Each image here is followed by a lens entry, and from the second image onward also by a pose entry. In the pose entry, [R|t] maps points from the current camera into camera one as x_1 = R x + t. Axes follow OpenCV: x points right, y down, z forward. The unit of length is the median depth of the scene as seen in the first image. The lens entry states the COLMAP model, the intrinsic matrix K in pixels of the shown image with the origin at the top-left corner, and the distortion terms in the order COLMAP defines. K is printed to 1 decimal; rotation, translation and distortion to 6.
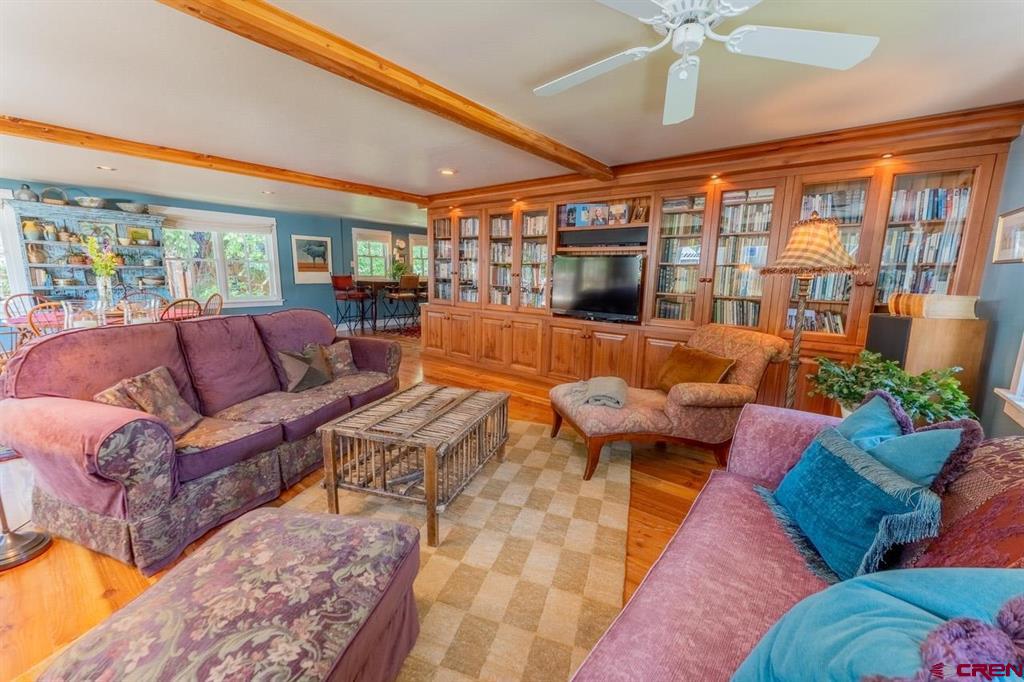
lens RADIAL K [[409.2, 0, 512.0], [0, 409.2, 341.0], [0, 0, 1]] dist [0.000621, 0.000047]
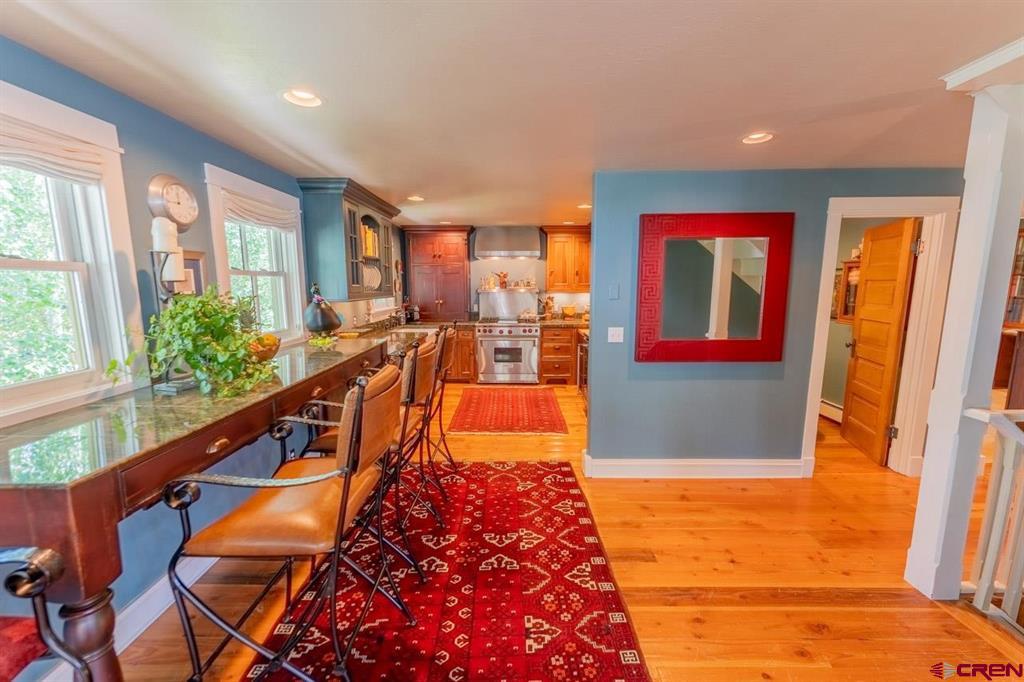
lens RADIAL K [[409.2, 0, 512.0], [0, 409.2, 341.0], [0, 0, 1]] dist [0.000621, 0.000047]
pose [[0.776965, -0.106436, 0.620481, -0.279840], [0.119978, 0.992575, 0.020028, -0.155810], [-0.618005, 0.058883, 0.783966, 0.754120]]
